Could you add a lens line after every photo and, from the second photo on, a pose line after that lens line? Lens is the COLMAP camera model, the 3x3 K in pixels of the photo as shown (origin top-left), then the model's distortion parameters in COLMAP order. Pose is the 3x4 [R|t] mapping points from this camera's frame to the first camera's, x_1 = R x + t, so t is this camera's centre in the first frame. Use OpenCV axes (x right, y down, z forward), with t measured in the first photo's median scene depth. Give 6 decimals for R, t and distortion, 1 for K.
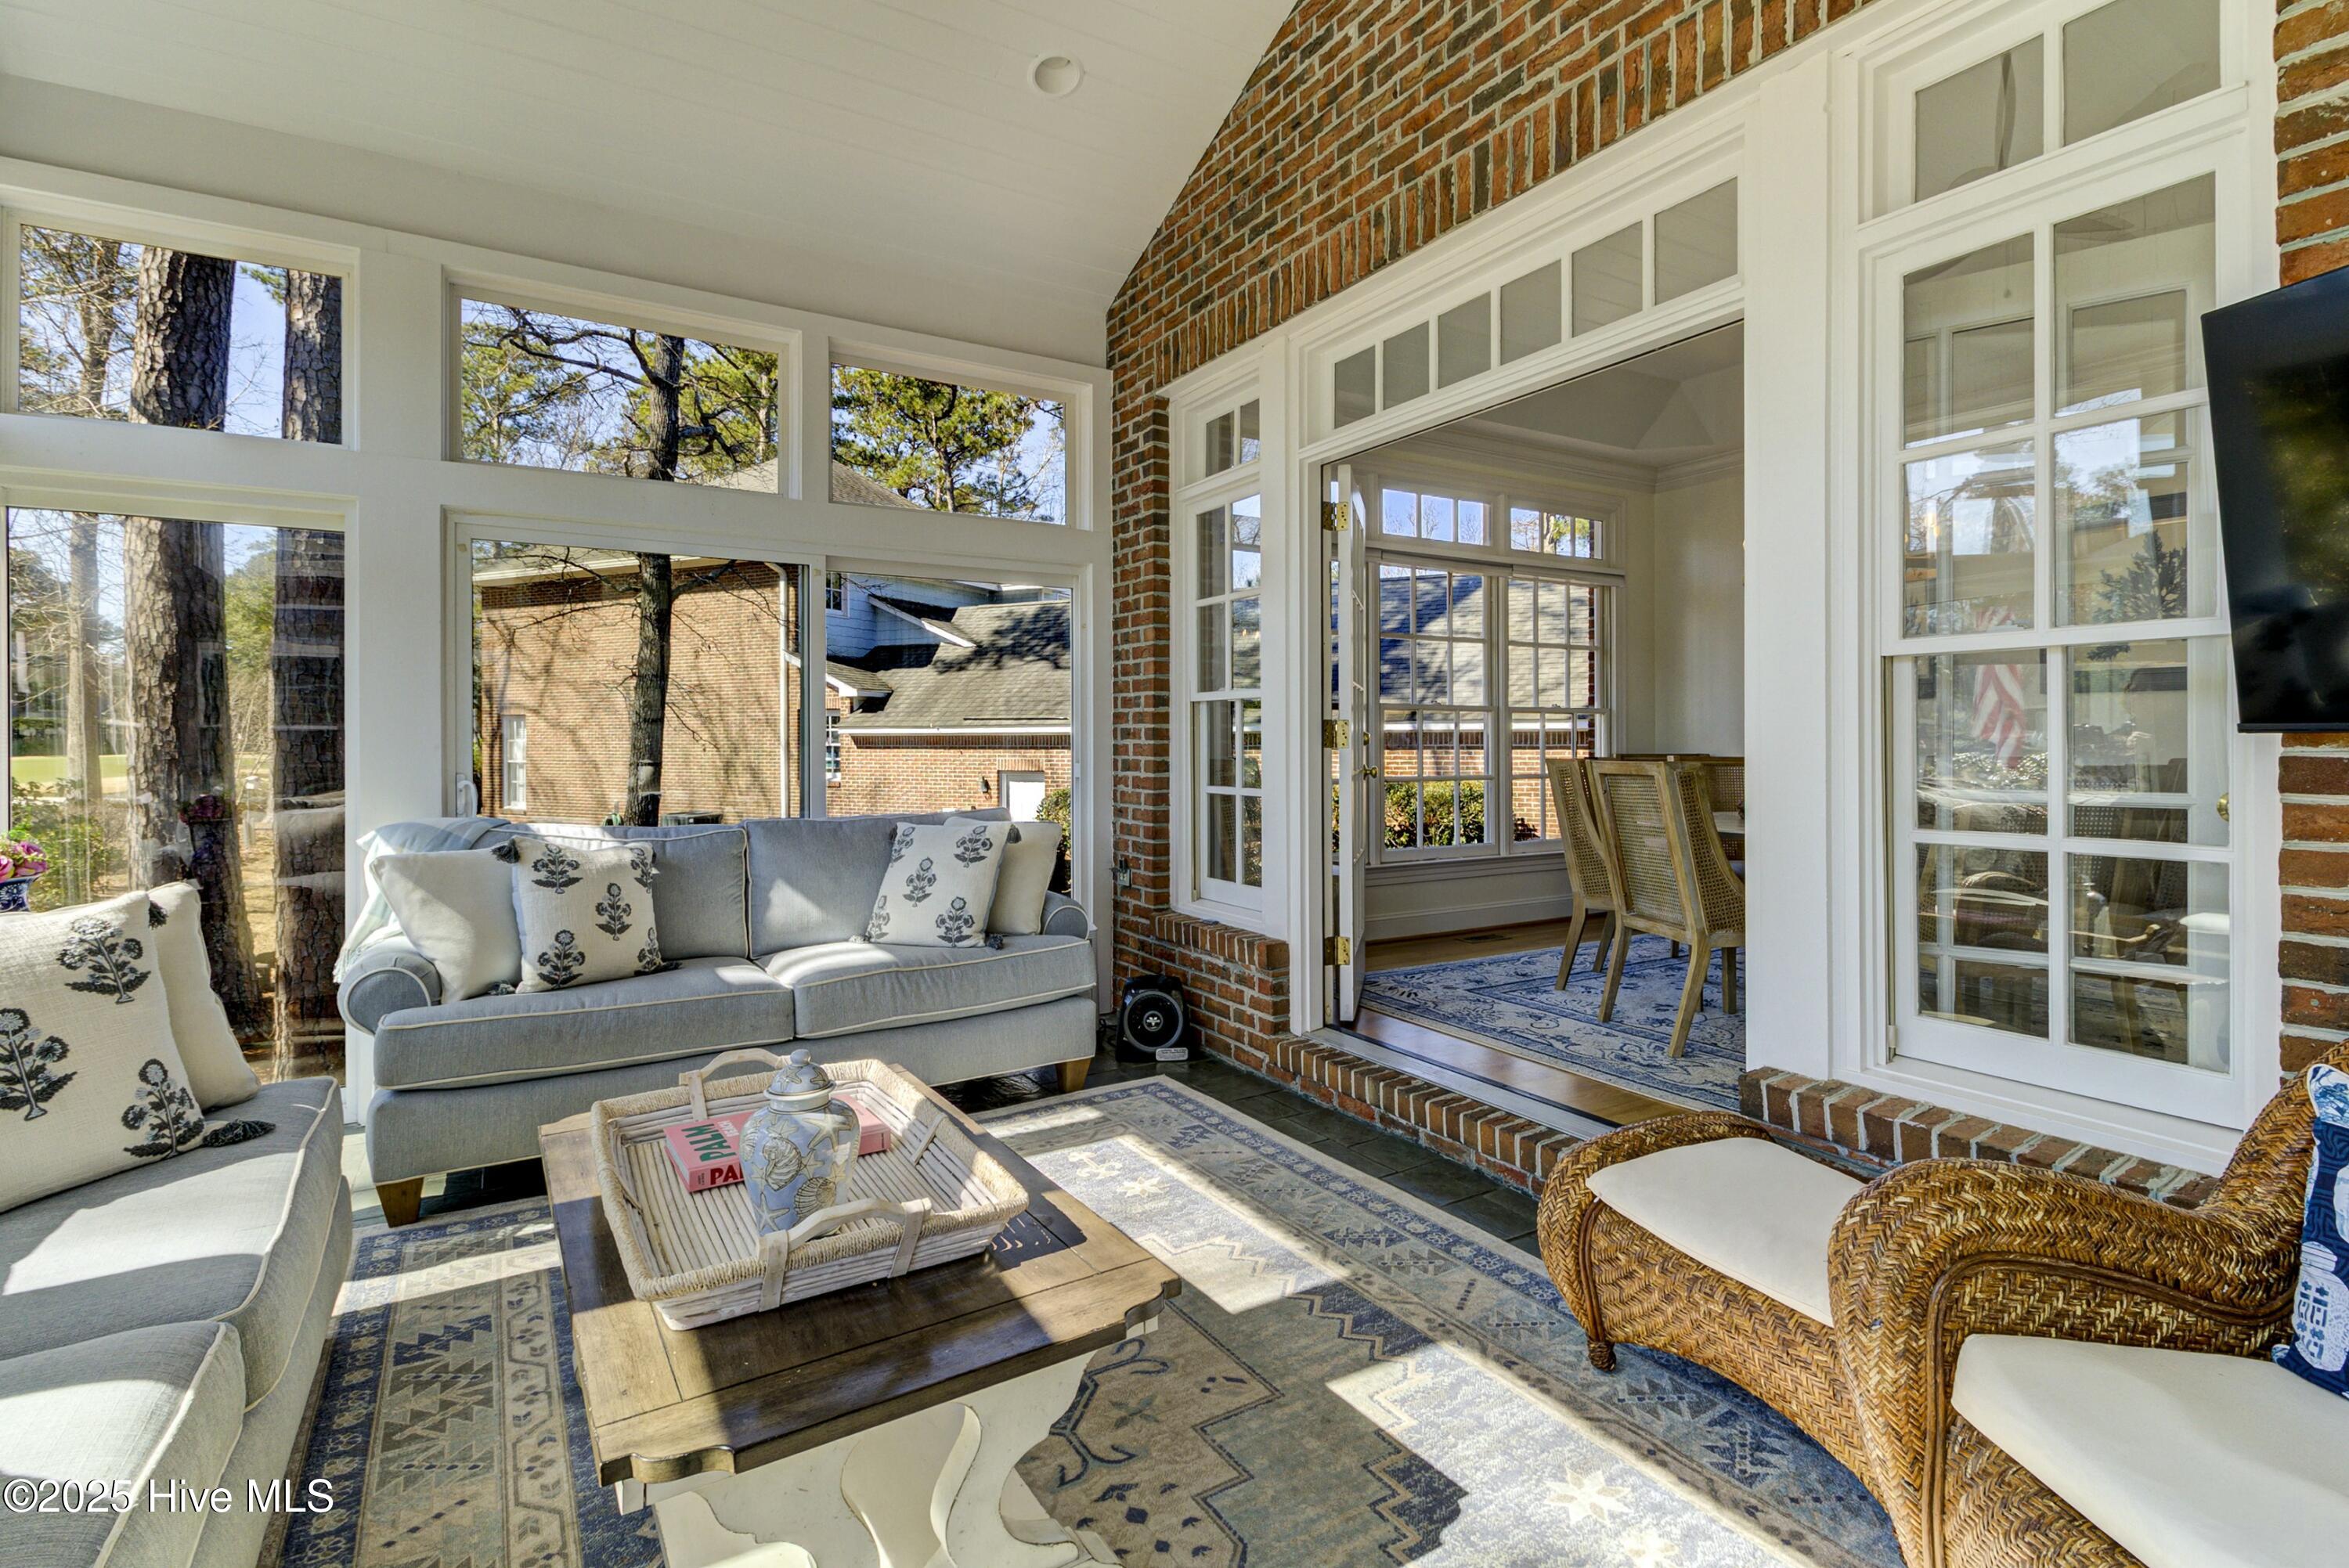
lens RADIAL K [[1072.7, 0, 1173.8], [0, 1072.7, 745.6], [0, 0, 1]] dist [0.000261, -0.000109]
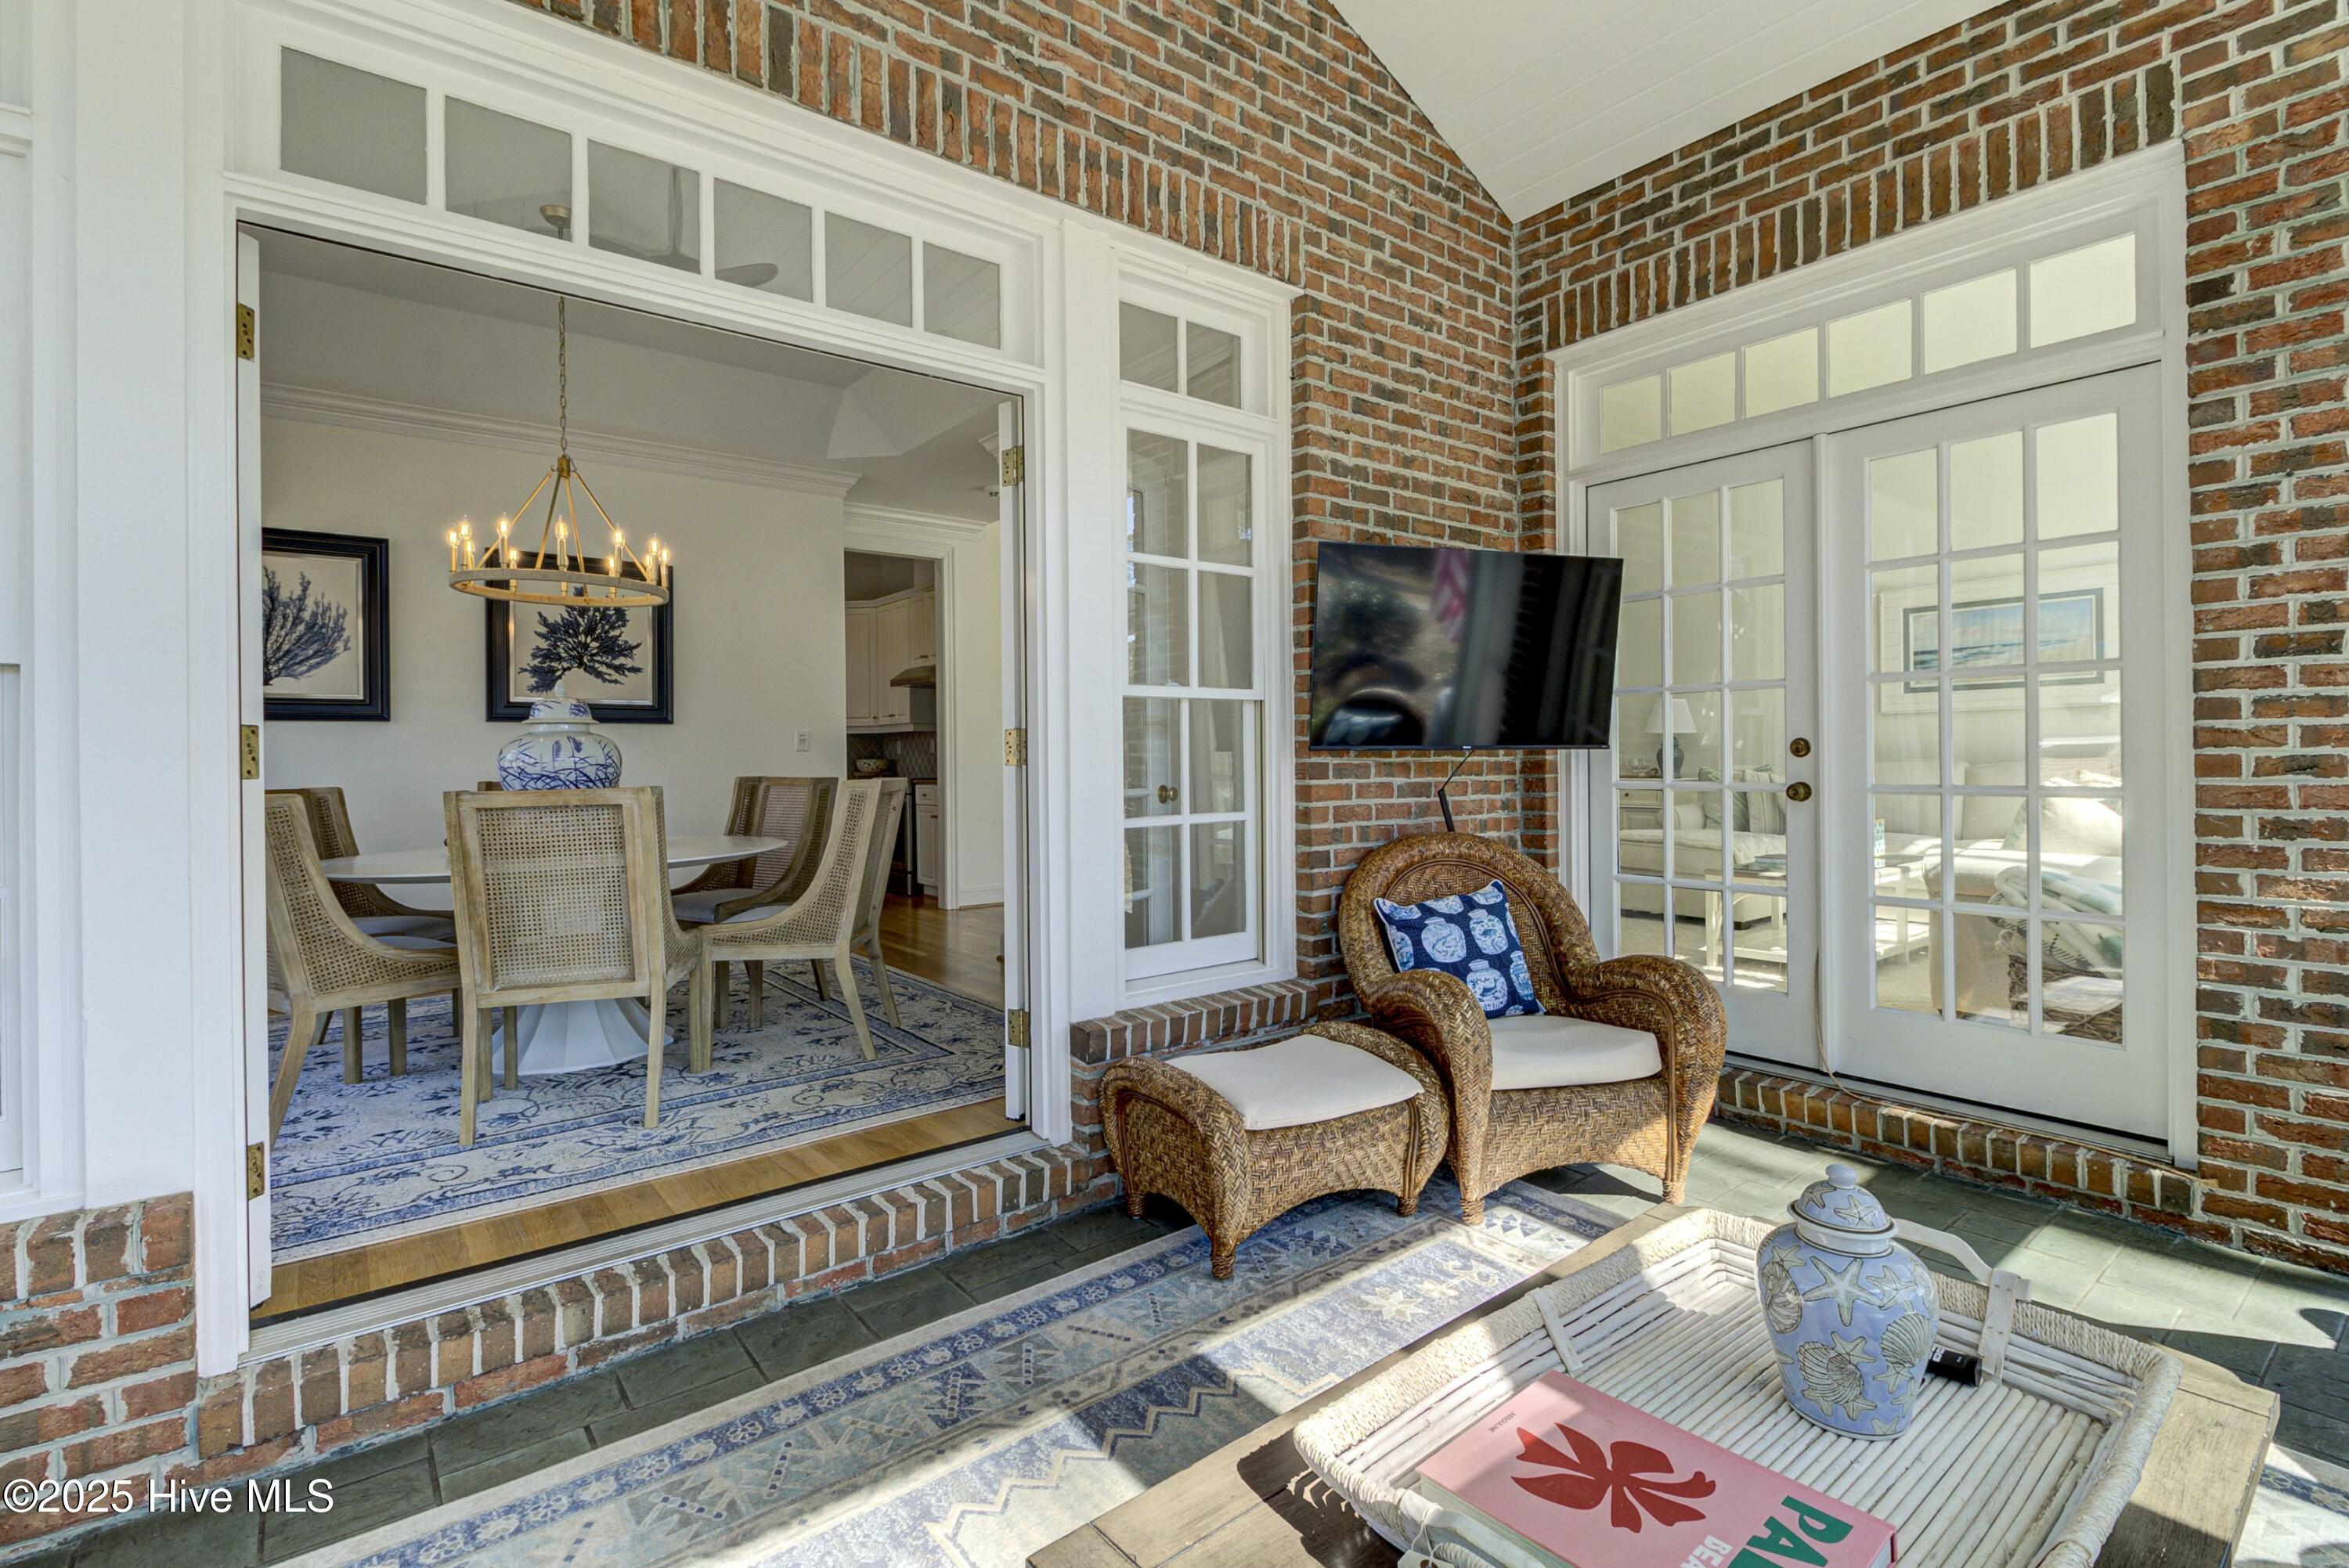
lens RADIAL K [[1084.7, 0, 1177.8], [0, 1084.7, 760.1], [0, 0, 1]] dist [-0.000090, -0.000126]
pose [[-0.119000, 0.002769, 0.992890, -0.597845], [0.015358, 0.999882, -0.000948, 0.001078], [-0.992775, 0.015136, -0.119029, 0.889353]]
